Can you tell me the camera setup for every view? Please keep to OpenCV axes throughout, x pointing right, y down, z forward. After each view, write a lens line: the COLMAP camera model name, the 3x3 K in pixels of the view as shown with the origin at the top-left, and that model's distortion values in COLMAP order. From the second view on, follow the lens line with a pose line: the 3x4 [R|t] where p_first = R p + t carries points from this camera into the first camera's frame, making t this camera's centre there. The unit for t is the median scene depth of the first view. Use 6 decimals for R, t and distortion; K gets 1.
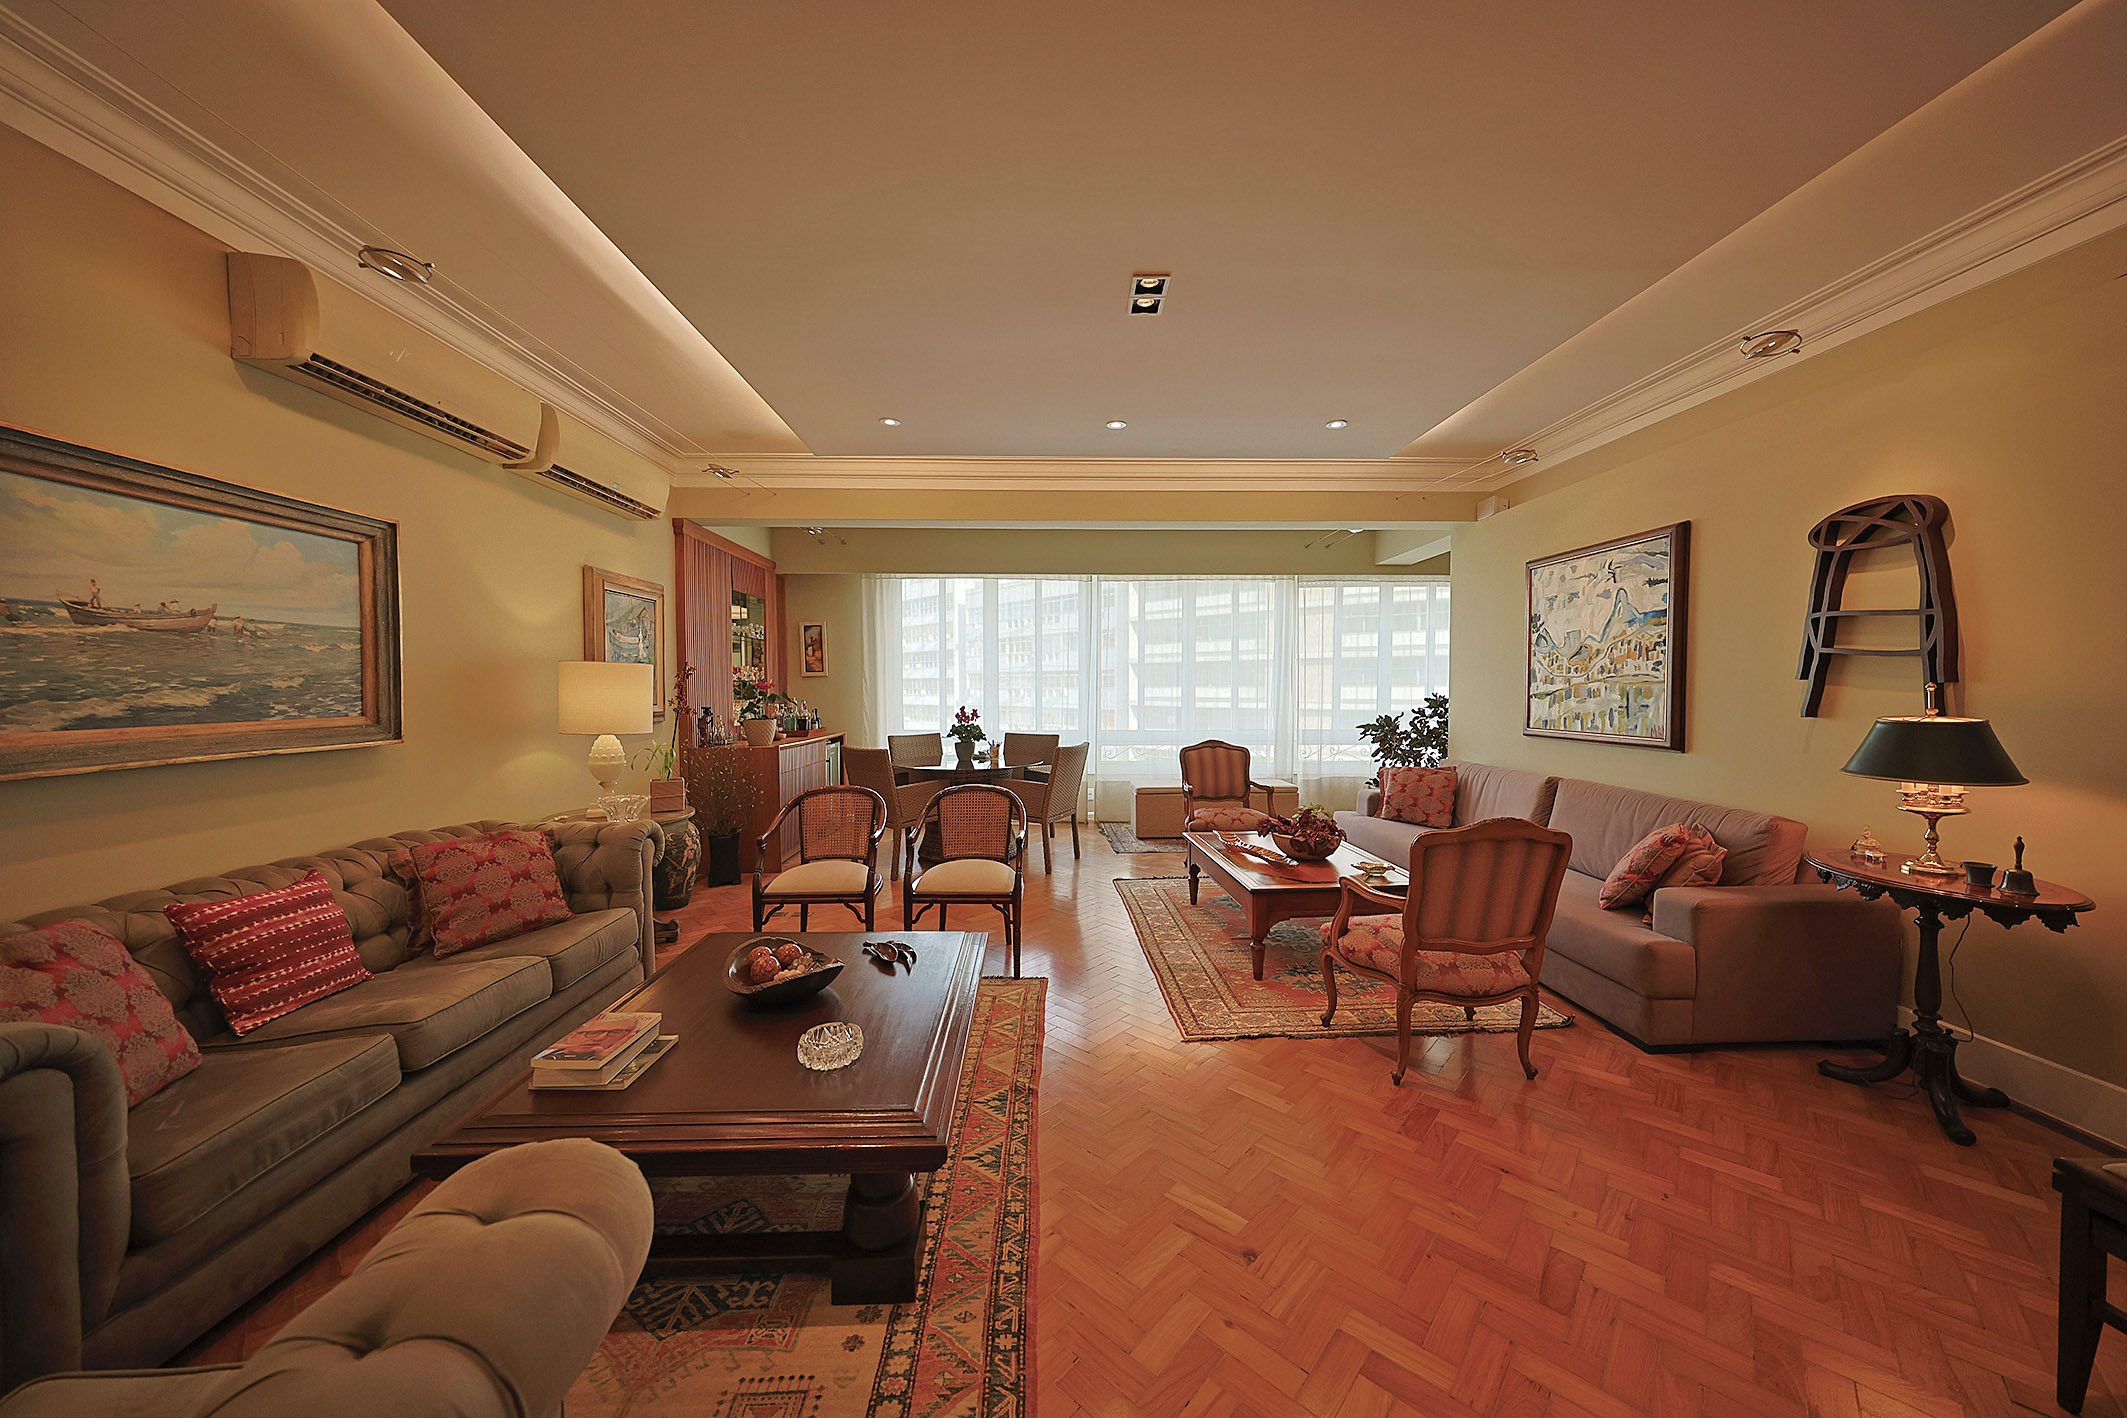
lens RADIAL K [[735.0, 0, 1063.5], [0, 735.0, 709.0], [0, 0, 1]] dist [0.000925, 0.000088]
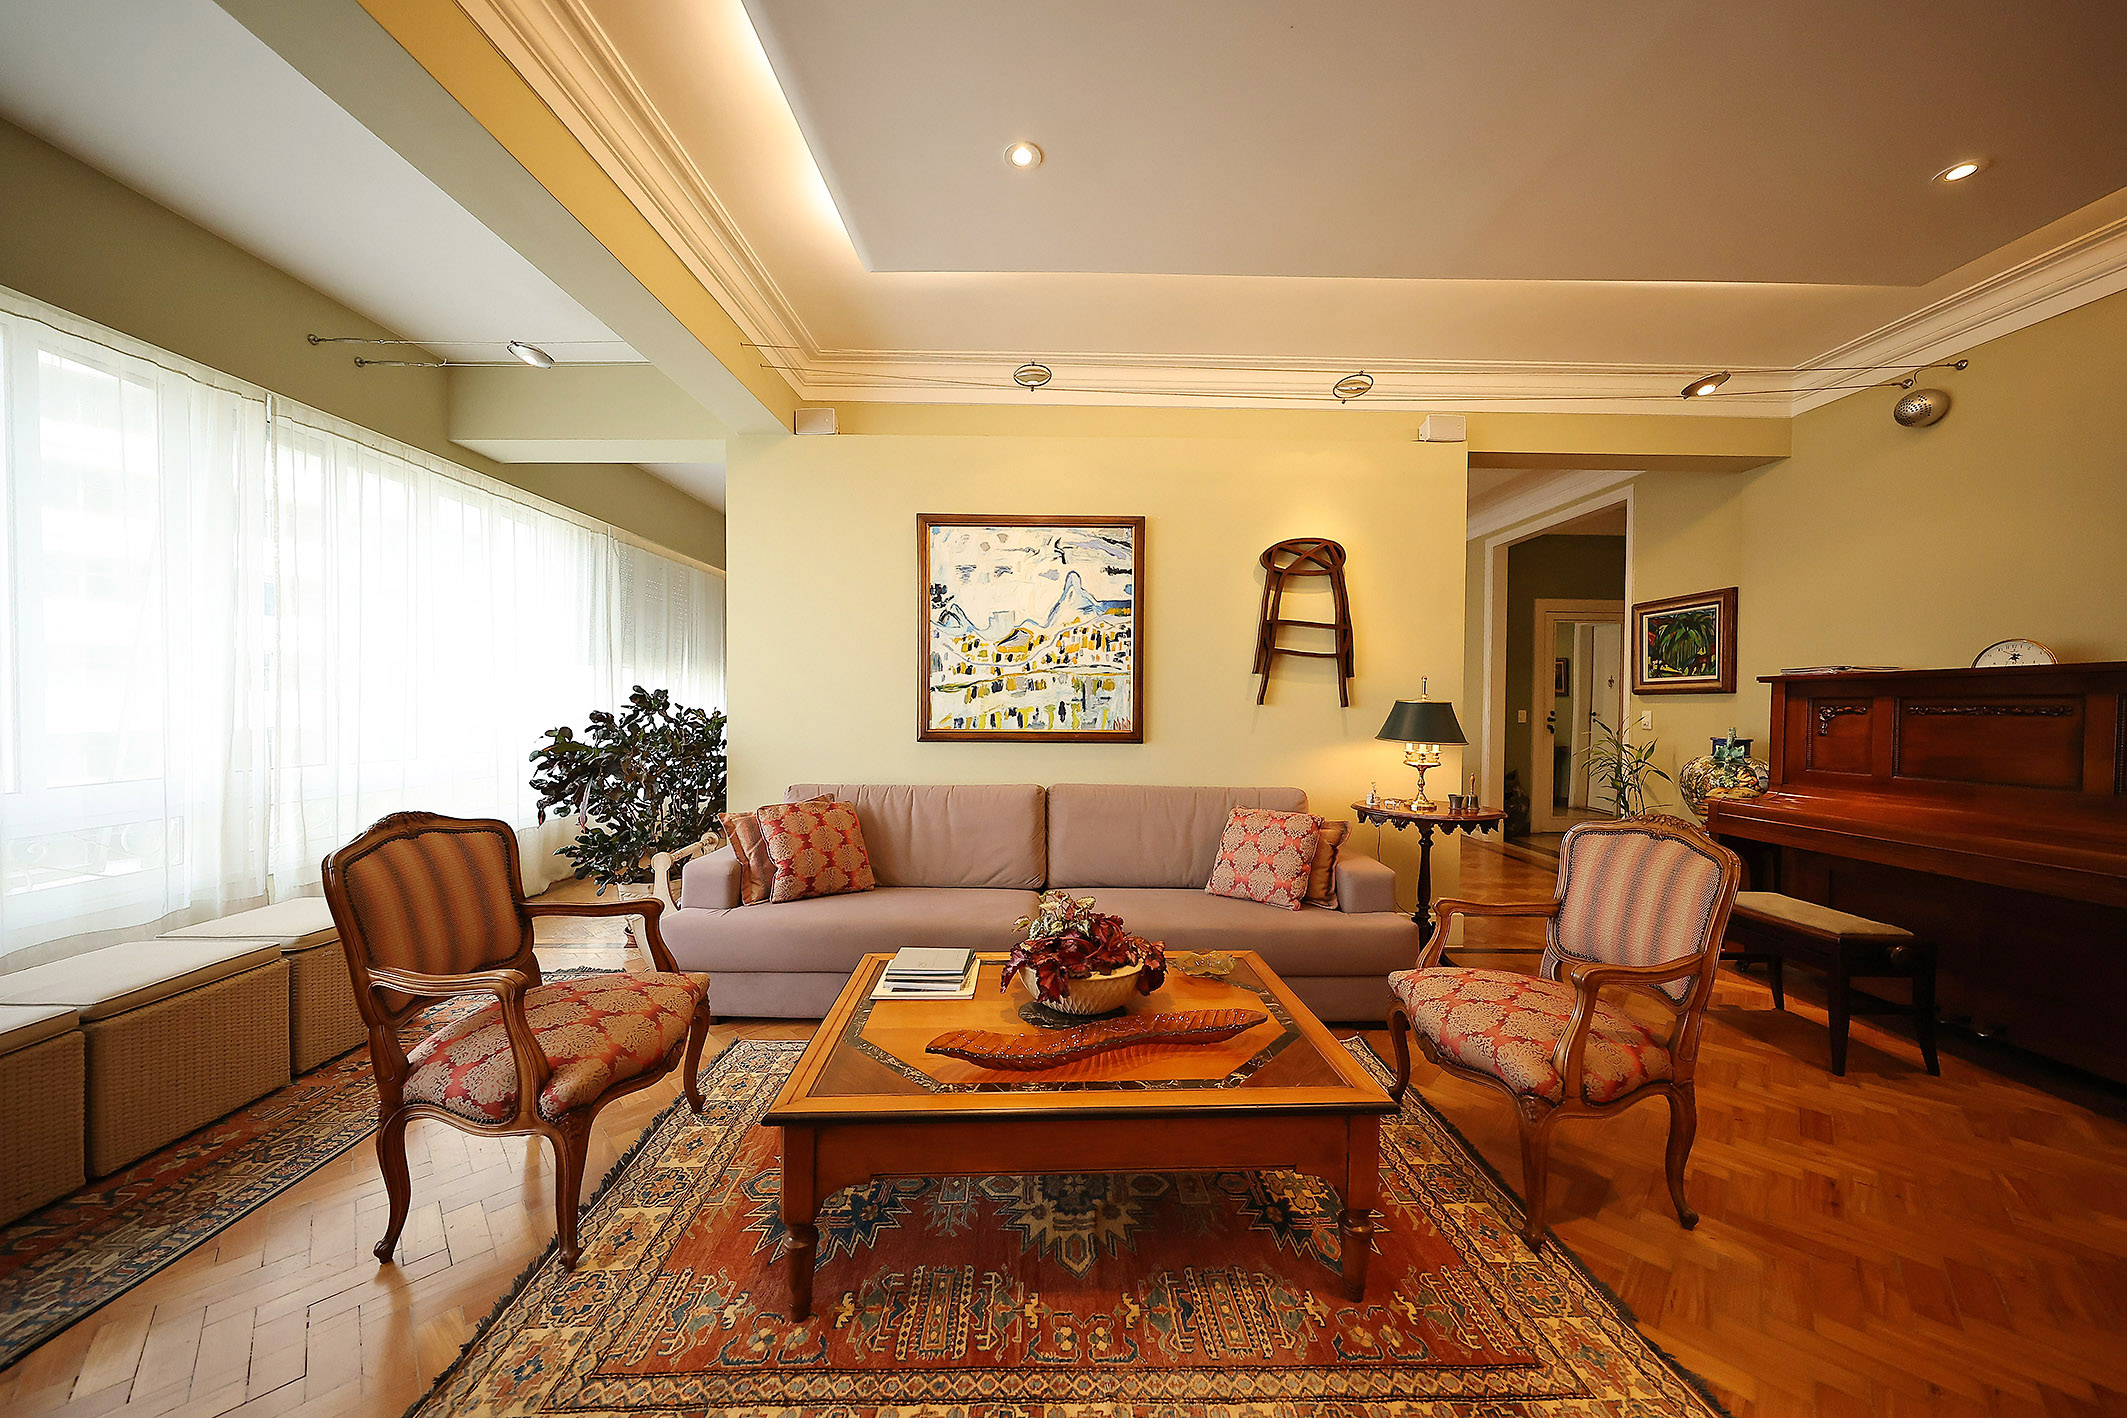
lens RADIAL K [[735.0, 0, 1063.5], [0, 735.0, 709.0], [0, 0, 1]] dist [0.000925, 0.000088]
pose [[0.020404, -0.009682, 0.999745, -0.166672], [0.024044, 0.999669, 0.009191, -0.000122], [-0.999503, 0.023850, 0.020630, 1.007005]]
